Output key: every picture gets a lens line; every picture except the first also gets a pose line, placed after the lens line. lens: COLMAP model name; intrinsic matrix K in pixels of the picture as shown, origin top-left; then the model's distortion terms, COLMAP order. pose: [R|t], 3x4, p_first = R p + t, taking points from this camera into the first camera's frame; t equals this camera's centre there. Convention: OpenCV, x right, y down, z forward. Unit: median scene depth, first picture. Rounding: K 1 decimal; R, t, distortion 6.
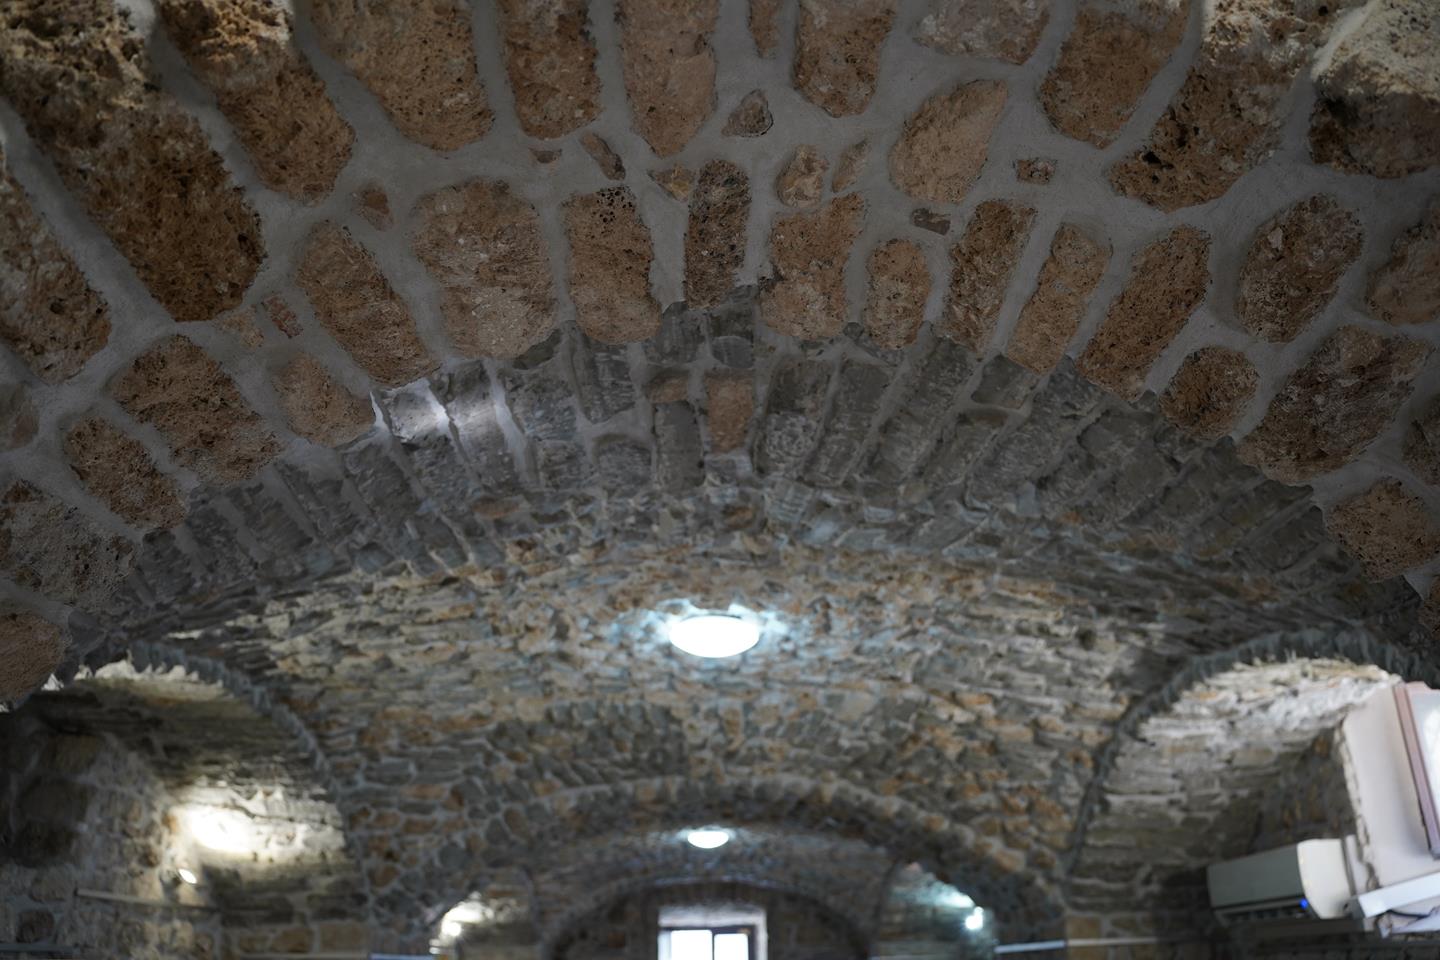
lens RADIAL K [[1166.8, 0, 721.1], [0, 1166.8, 484.0], [0, 0, 1]] dist [-0.093194, 0.052991]
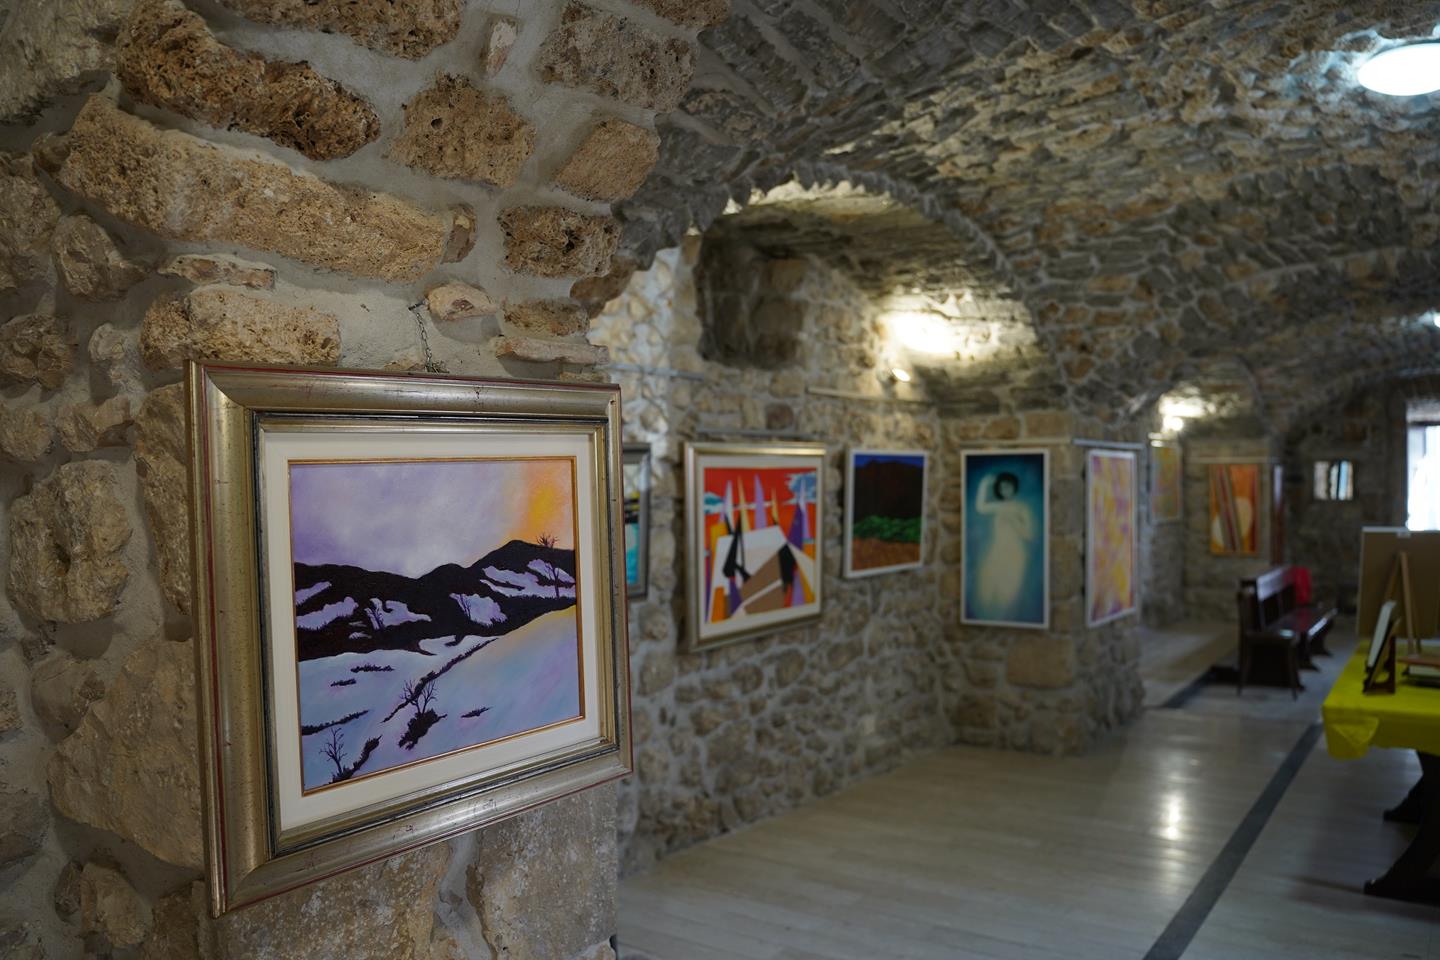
lens RADIAL K [[1166.8, 0, 716.0], [0, 1166.8, 480.5], [0, 0, 1]] dist [-0.093194, 0.052991]
pose [[0.819116, 0.019973, -0.573280, 0.047947], [0.210901, 0.918910, 0.333354, 0.022680], [0.533451, -0.393961, 0.748482, 0.003054]]
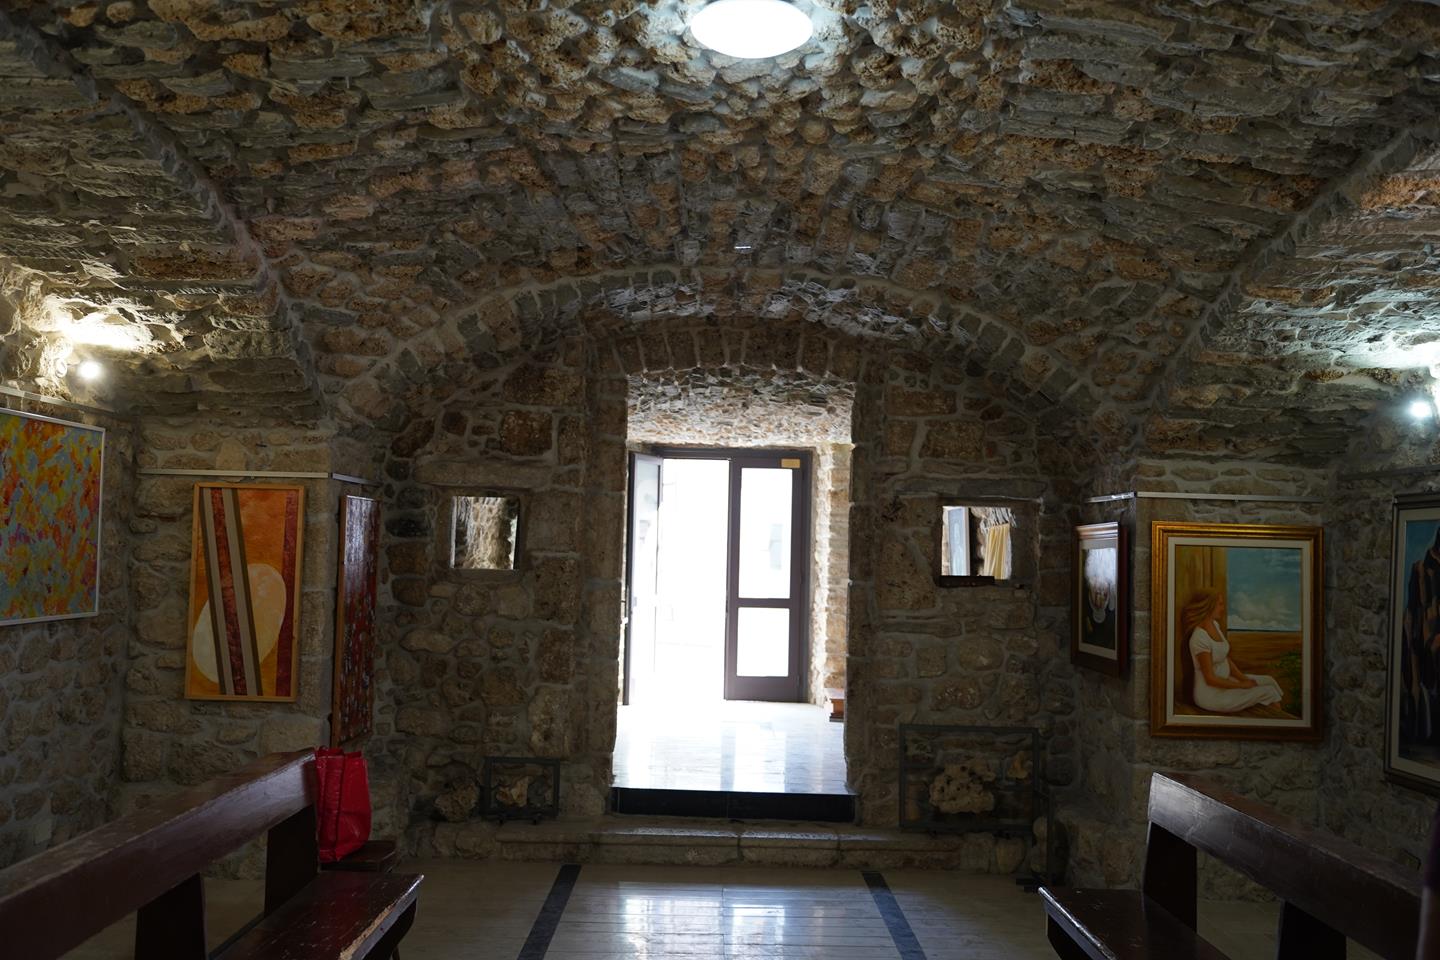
lens RADIAL K [[1365.0, 0, 721.5], [0, 1365.0, 482.7], [0, 0, 1]] dist [-0.012438, 0.000000]
pose [[0.998889, 0.045734, -0.011407, -0.021845], [-0.039037, 0.938303, 0.343603, 0.653293], [0.026418, -0.342776, 0.939046, 1.415828]]
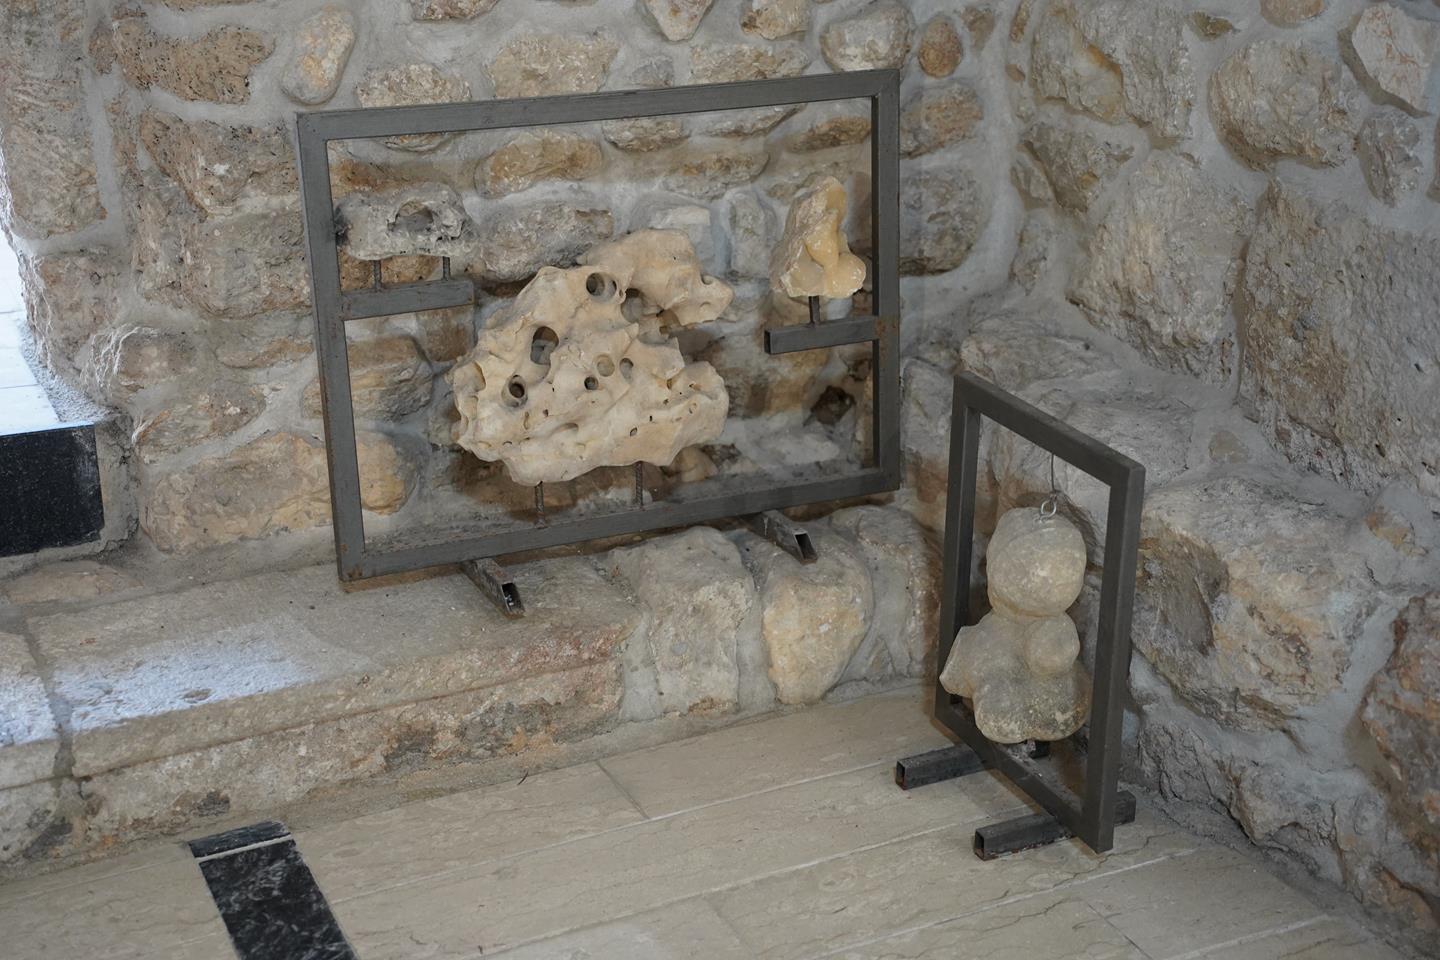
lens RADIAL K [[2094.1, 0, 720.4], [0, 2094.1, 480.5], [0, 0, 1]] dist [0.209572, 0.000000]
pose [[0.921369, -0.118776, 0.370098, 0.087714], [-0.177141, 0.719223, 0.671818, 1.222590], [-0.345979, -0.684552, 0.641629, 2.519348]]
